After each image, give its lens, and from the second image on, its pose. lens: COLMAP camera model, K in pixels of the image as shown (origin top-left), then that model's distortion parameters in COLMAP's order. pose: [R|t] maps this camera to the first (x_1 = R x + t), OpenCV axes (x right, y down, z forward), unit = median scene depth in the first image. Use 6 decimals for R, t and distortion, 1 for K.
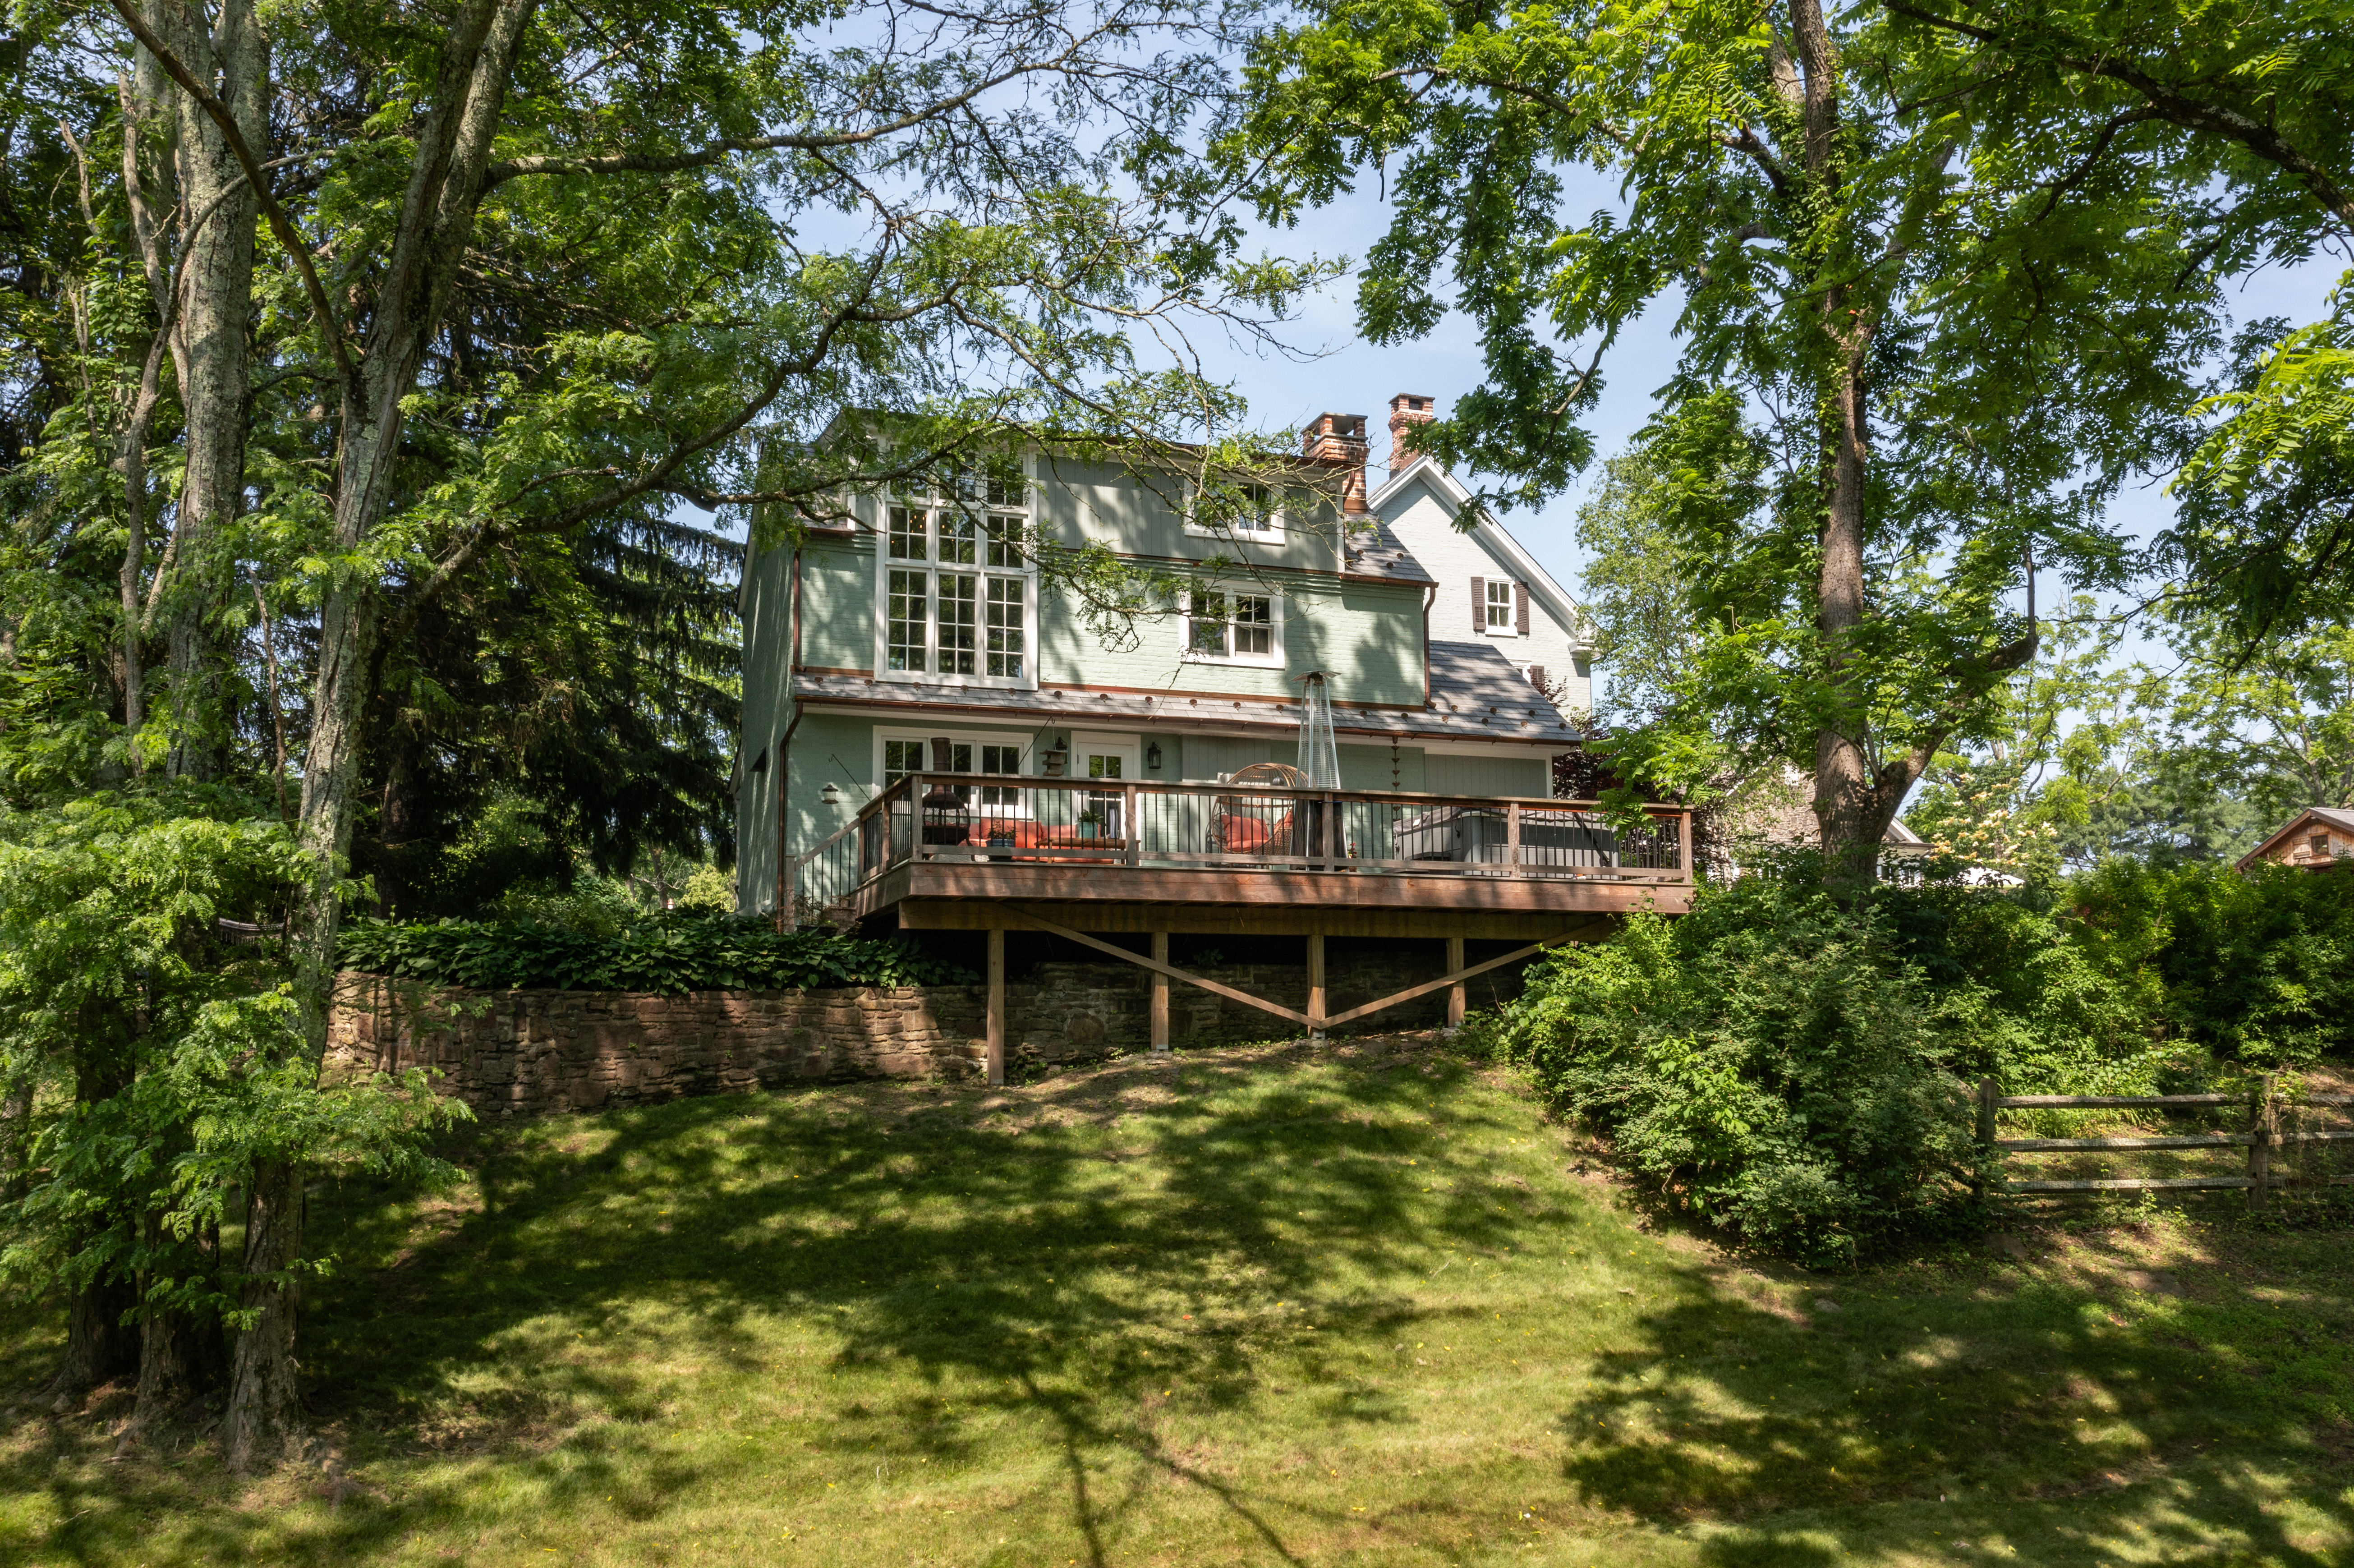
lens RADIAL K [[1924.5, 0, 1183.2], [0, 1924.5, 905.4], [0, 0, 1]] dist [-0.010879, -0.001135]
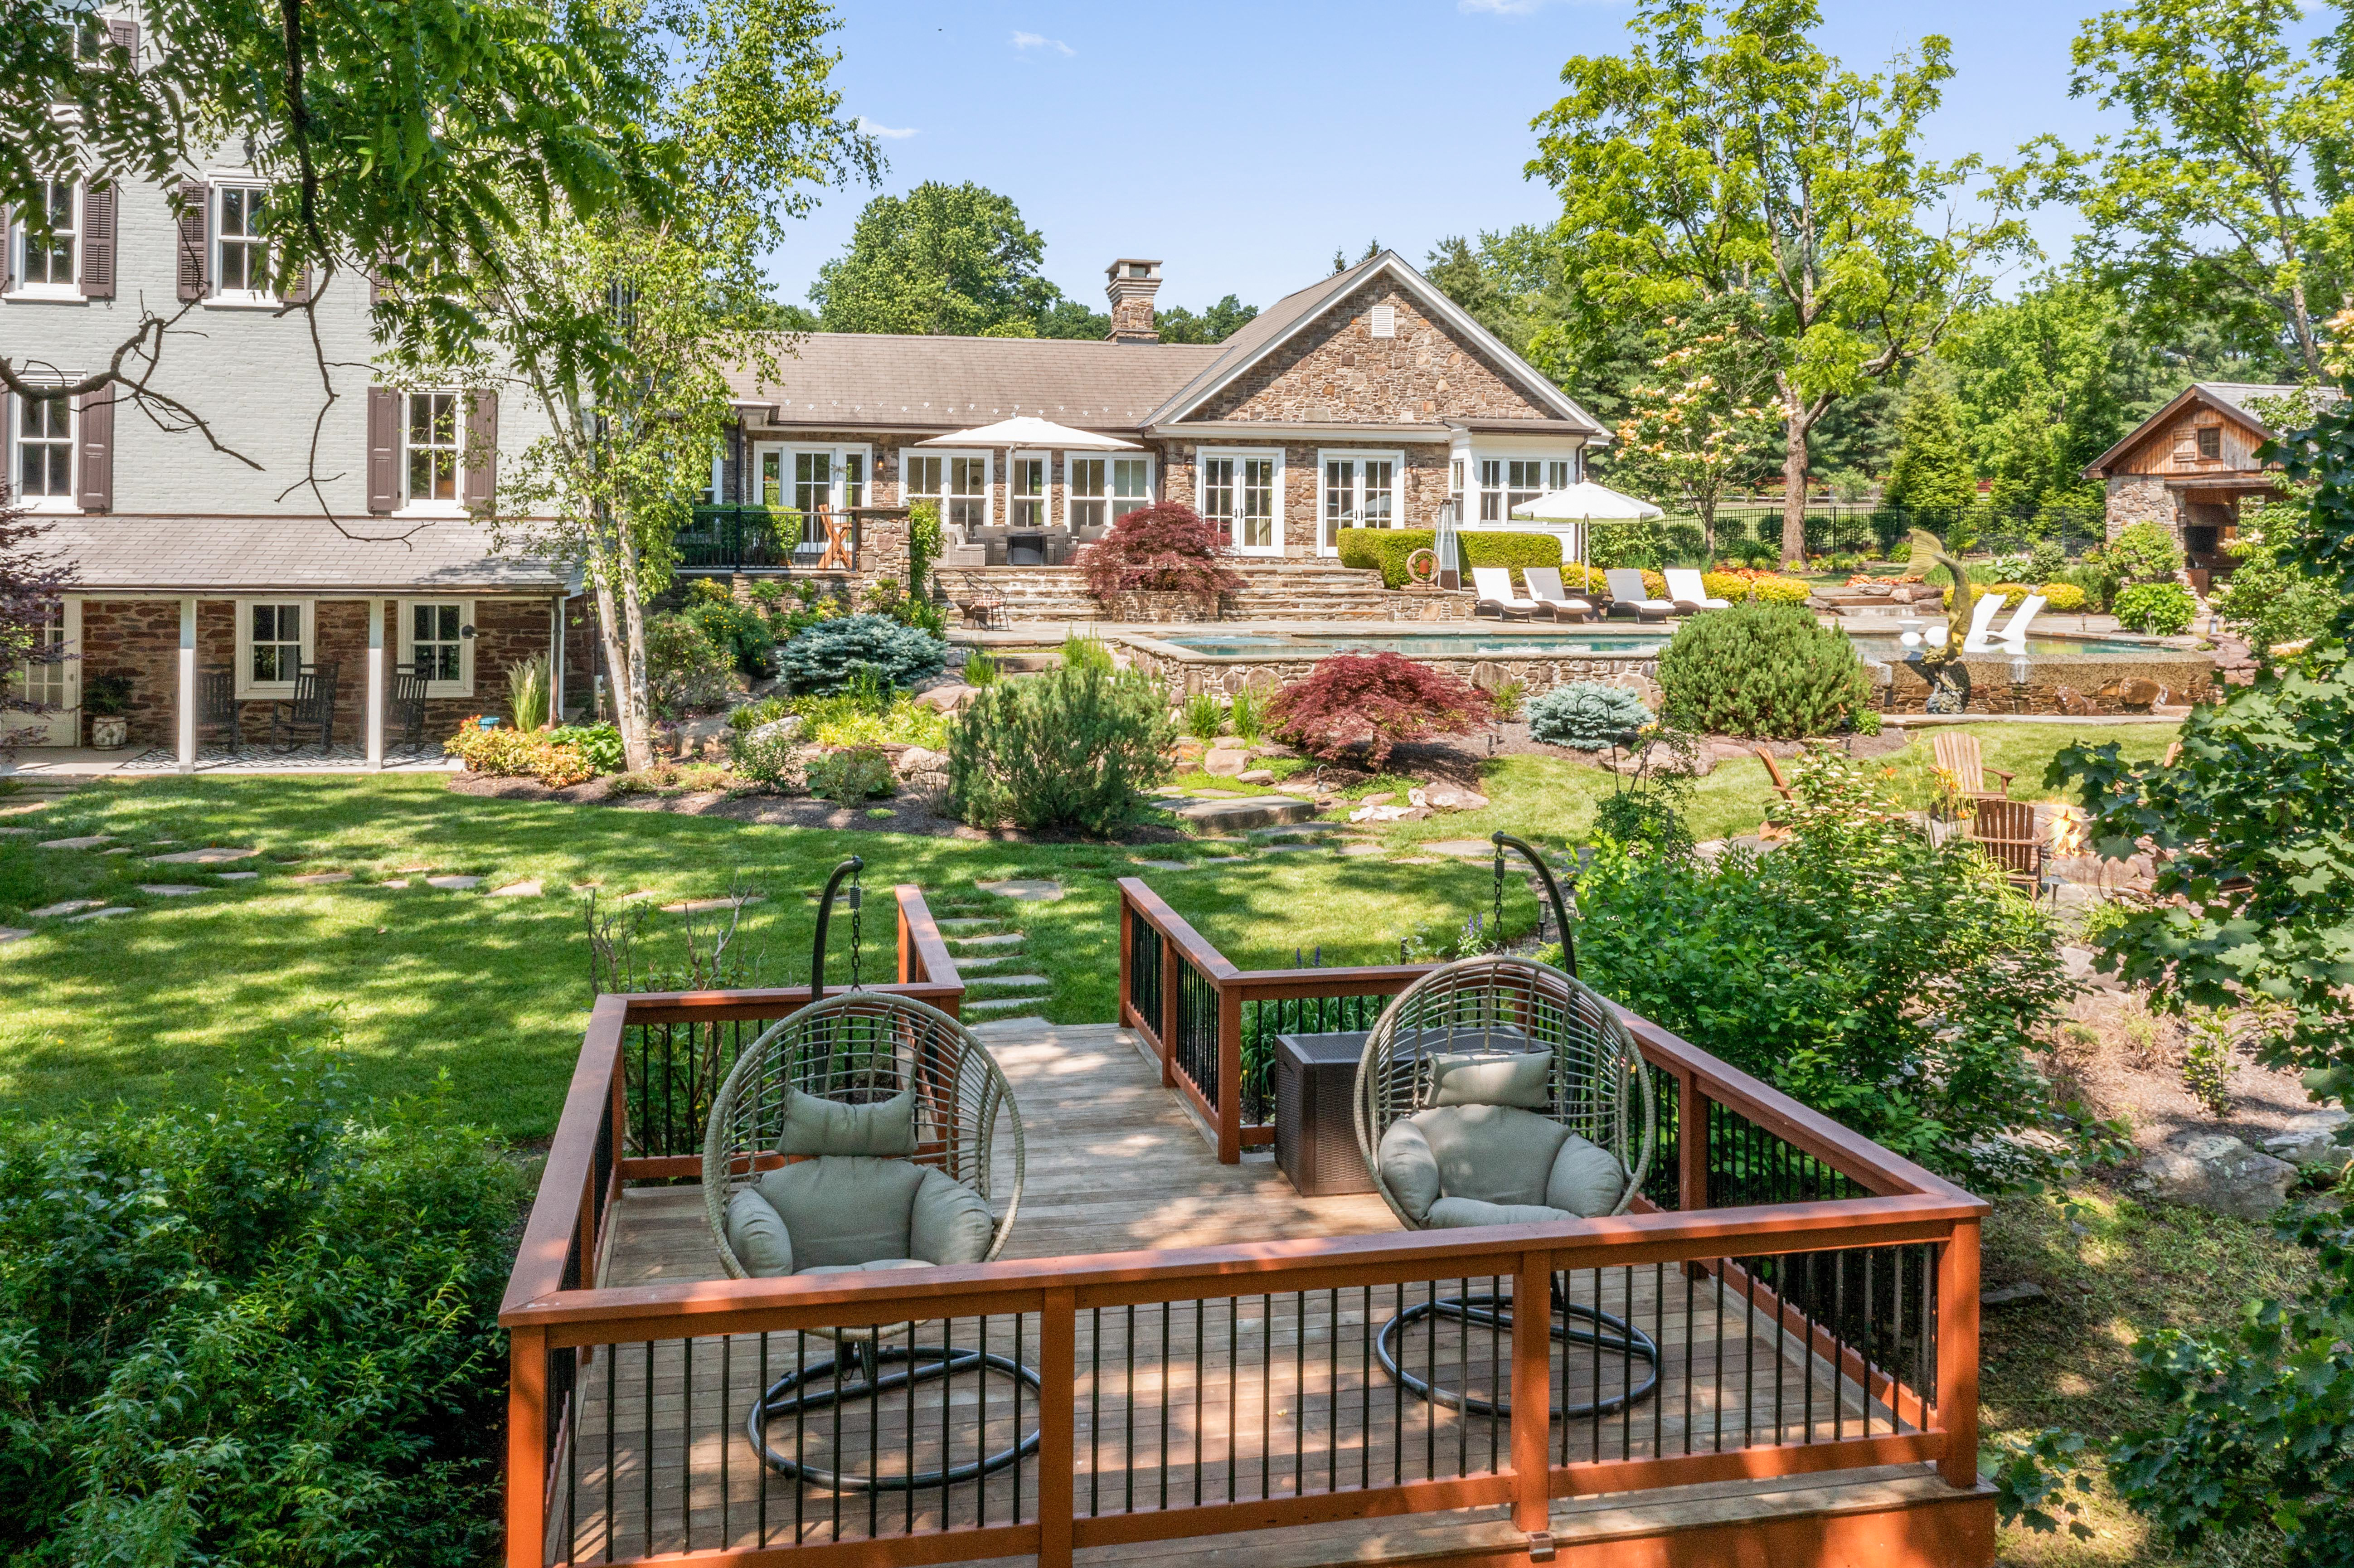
lens RADIAL K [[1962.5, 0, 1184.3], [0, 1962.5, 508.6], [0, 0, 1]] dist [-0.003142, 0.008139]
pose [[0.992479, 0.018301, -0.121043, 0.297954], [-0.008404, 0.996615, 0.081774, -0.052250], [0.122130, -0.080141, 0.989273, 0.287358]]
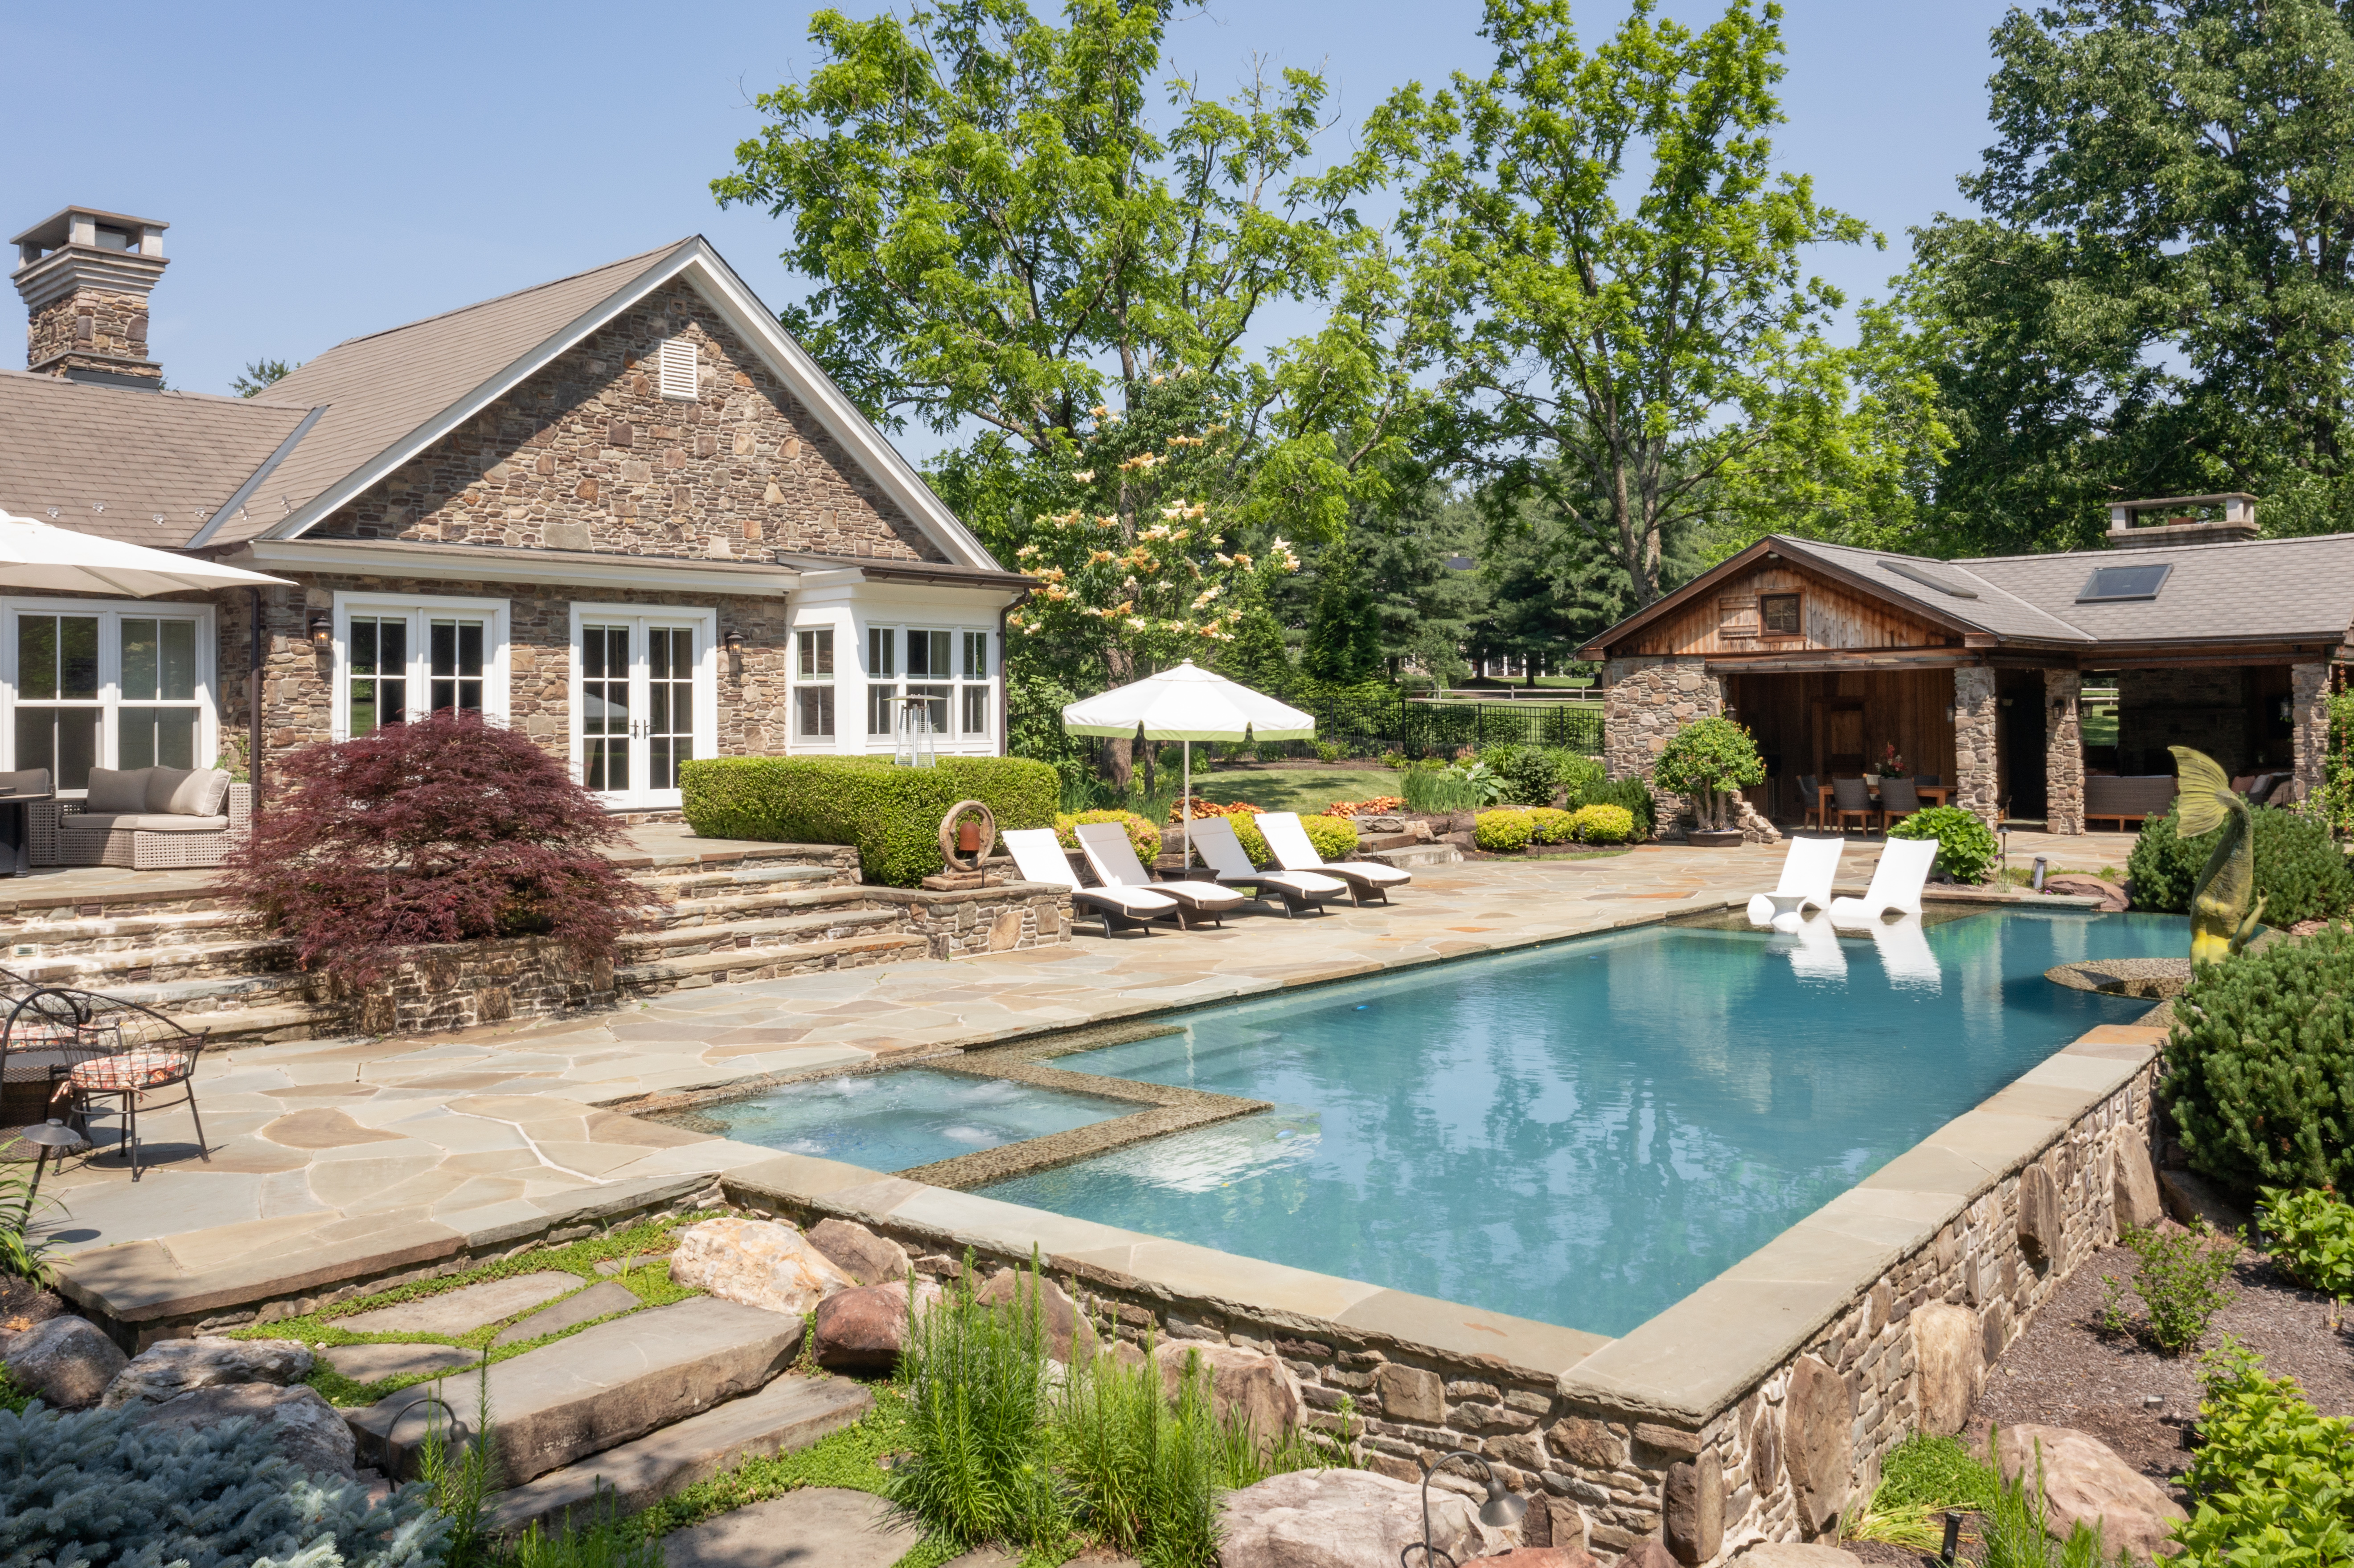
lens RADIAL K [[1920.4, 0, 1165.3], [0, 1920.4, 670.3], [0, 0, 1]] dist [-0.004528, -0.003145]
pose [[0.867762, 0.014162, 0.496778, 0.196374], [-0.044732, 0.997762, 0.049692, -0.030332], [-0.494963, -0.065342, 0.866454, 0.579283]]
